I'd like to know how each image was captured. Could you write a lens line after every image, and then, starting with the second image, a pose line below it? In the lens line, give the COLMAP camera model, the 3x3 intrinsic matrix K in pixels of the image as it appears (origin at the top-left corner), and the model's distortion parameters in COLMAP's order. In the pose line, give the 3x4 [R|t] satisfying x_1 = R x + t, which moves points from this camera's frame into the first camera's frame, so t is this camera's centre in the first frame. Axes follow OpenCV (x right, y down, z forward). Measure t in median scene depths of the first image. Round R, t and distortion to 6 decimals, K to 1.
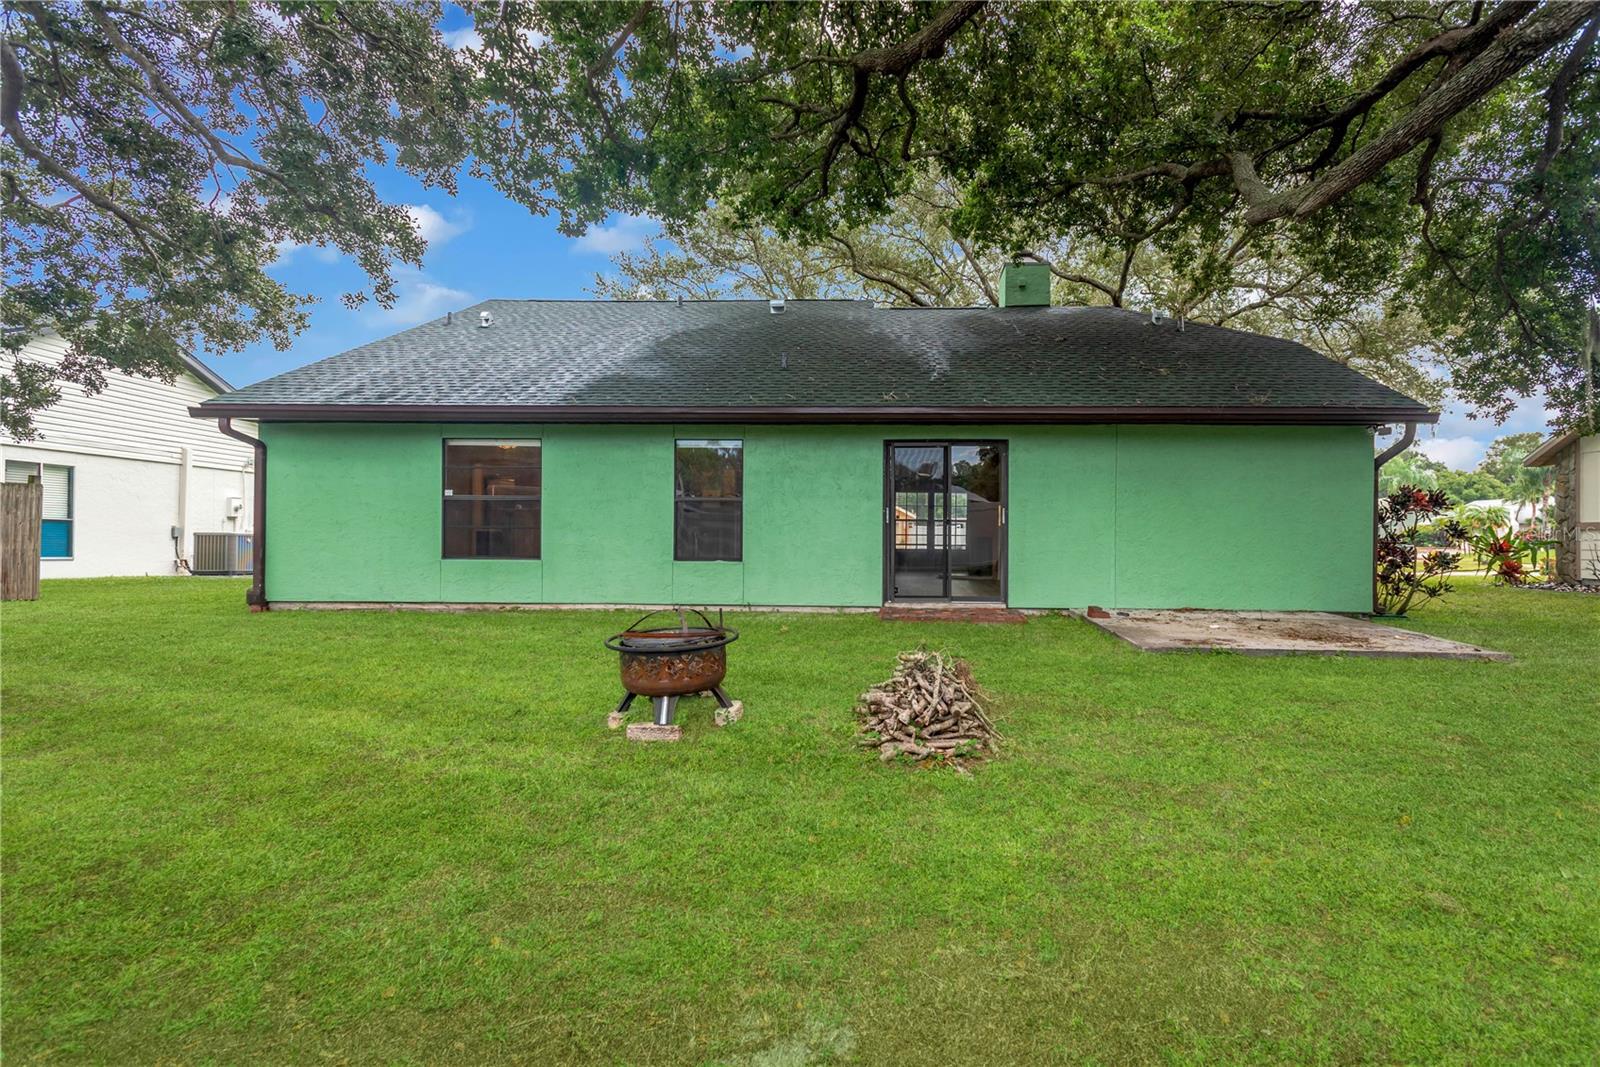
lens RADIAL K [[746.5, 0, 800.0], [0, 746.5, 533.5], [0, 0, 1]] dist [0.001762, 0.000401]
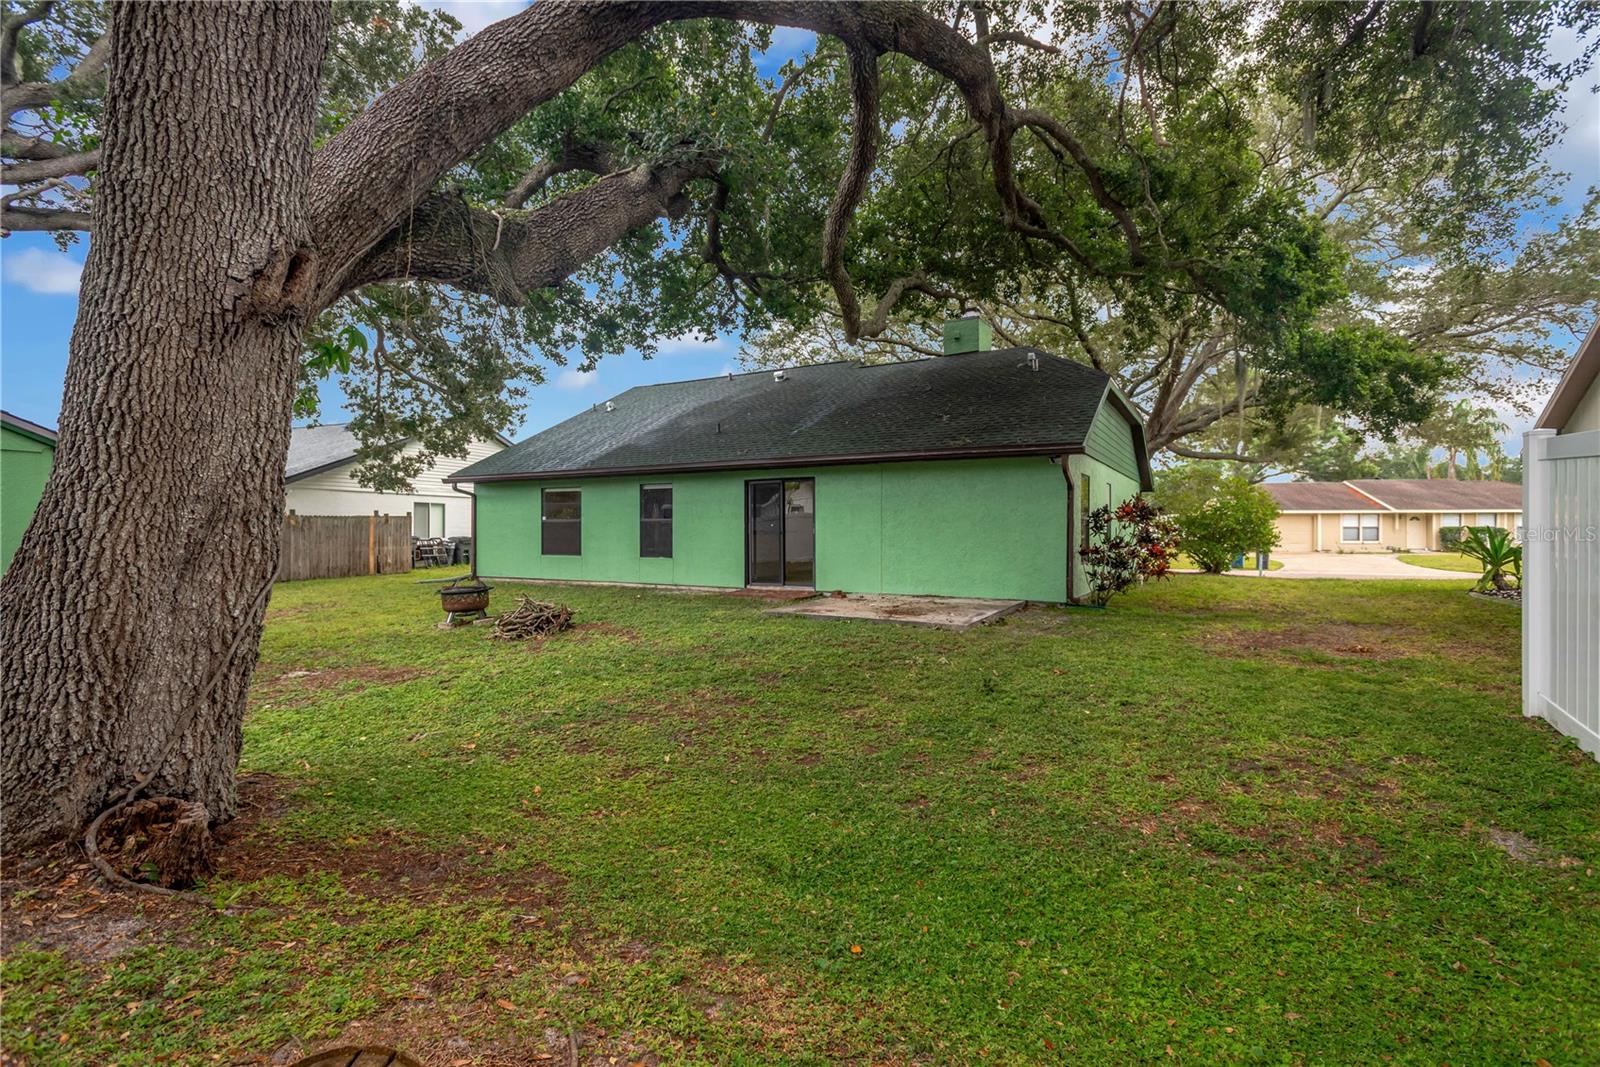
lens RADIAL K [[746.5, 0, 800.0], [0, 746.5, 533.5], [0, 0, 1]] dist [0.001762, 0.000401]
pose [[0.882527, -0.005115, -0.470234, 0.931530], [0.006607, 0.999977, 0.001523, -0.017425], [0.470215, -0.004451, 0.882540, -0.304626]]
